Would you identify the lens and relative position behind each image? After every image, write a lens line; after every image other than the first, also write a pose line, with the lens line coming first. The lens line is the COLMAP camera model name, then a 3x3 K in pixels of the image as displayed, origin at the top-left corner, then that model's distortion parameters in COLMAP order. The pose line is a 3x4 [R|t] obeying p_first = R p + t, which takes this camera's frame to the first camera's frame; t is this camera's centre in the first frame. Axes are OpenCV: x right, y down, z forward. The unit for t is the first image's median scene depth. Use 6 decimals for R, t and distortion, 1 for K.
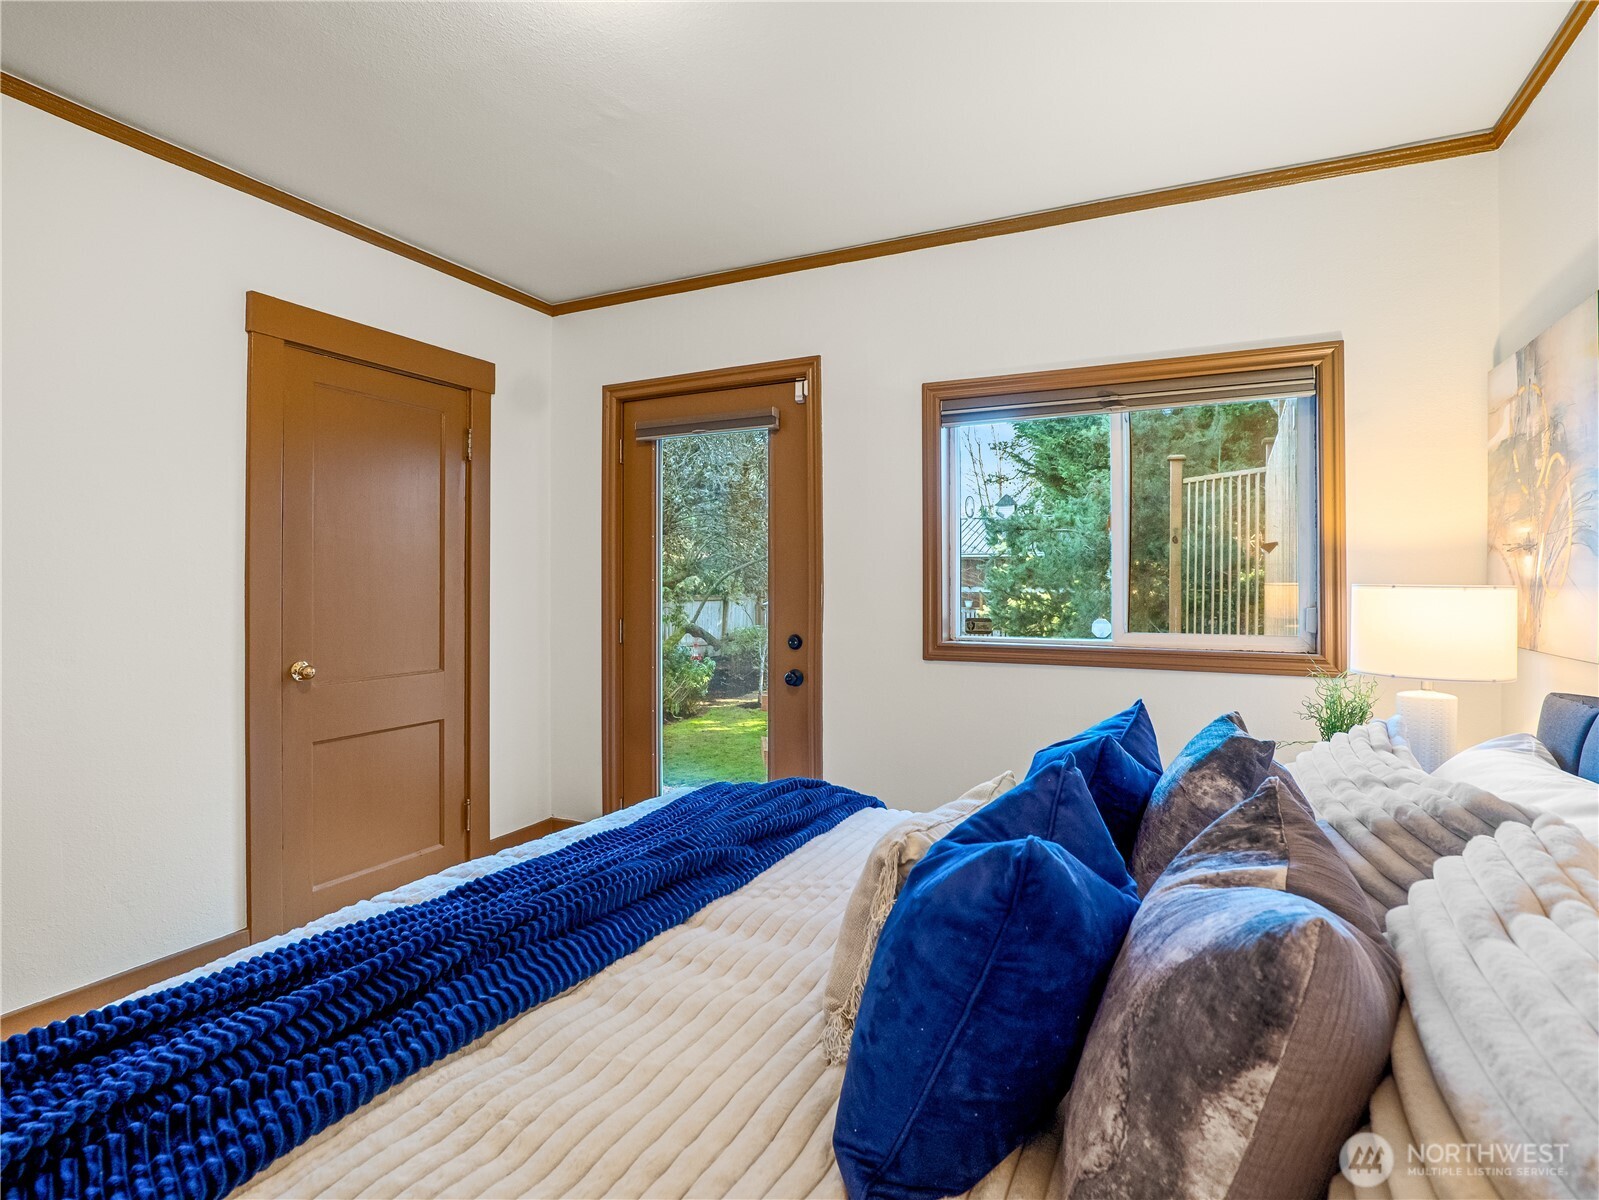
lens RADIAL K [[847.9, 0, 796.8], [0, 847.9, 593.2], [0, 0, 1]] dist [-0.005809, -0.001019]
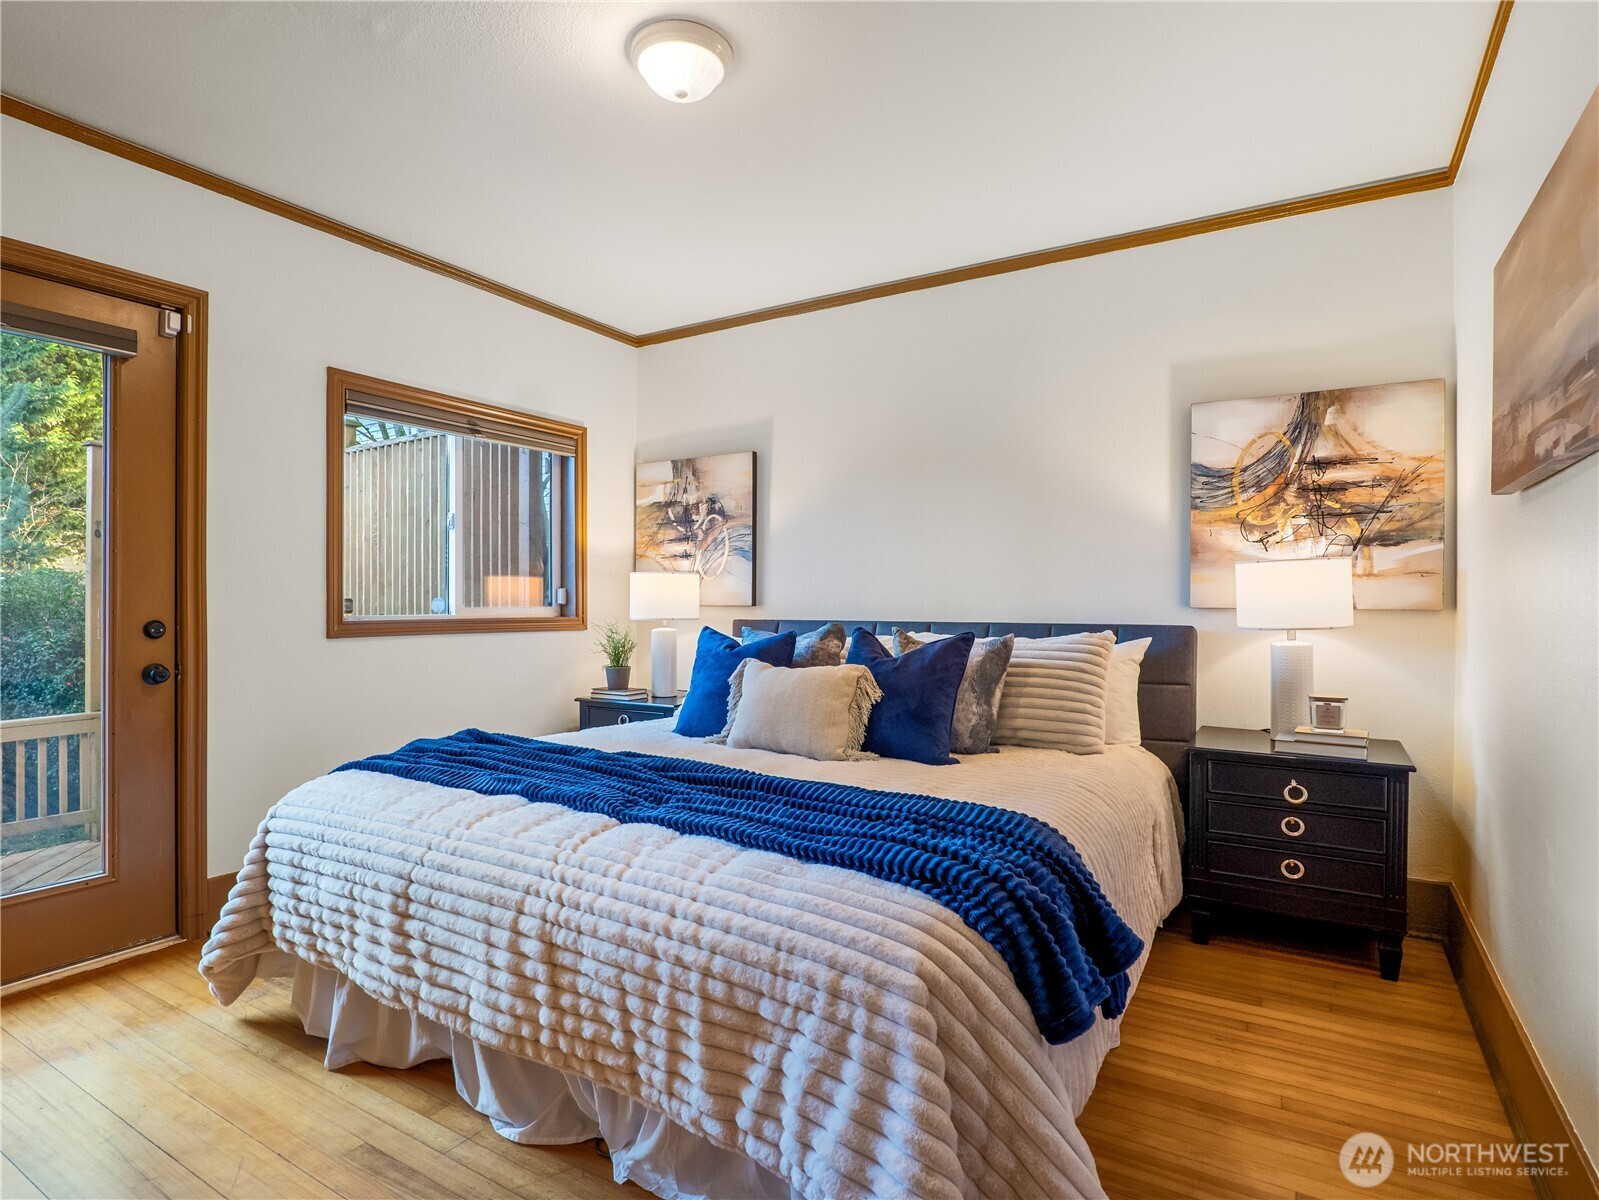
lens RADIAL K [[847.9, 0, 795.6], [0, 847.9, 599.6], [0, 0, 1]] dist [-0.005809, -0.001019]
pose [[0.104152, -0.000037, 0.994561, -0.813273], [0.011104, 0.999938, -0.001126, 0.039847], [-0.994499, 0.011161, 0.104146, 0.343038]]
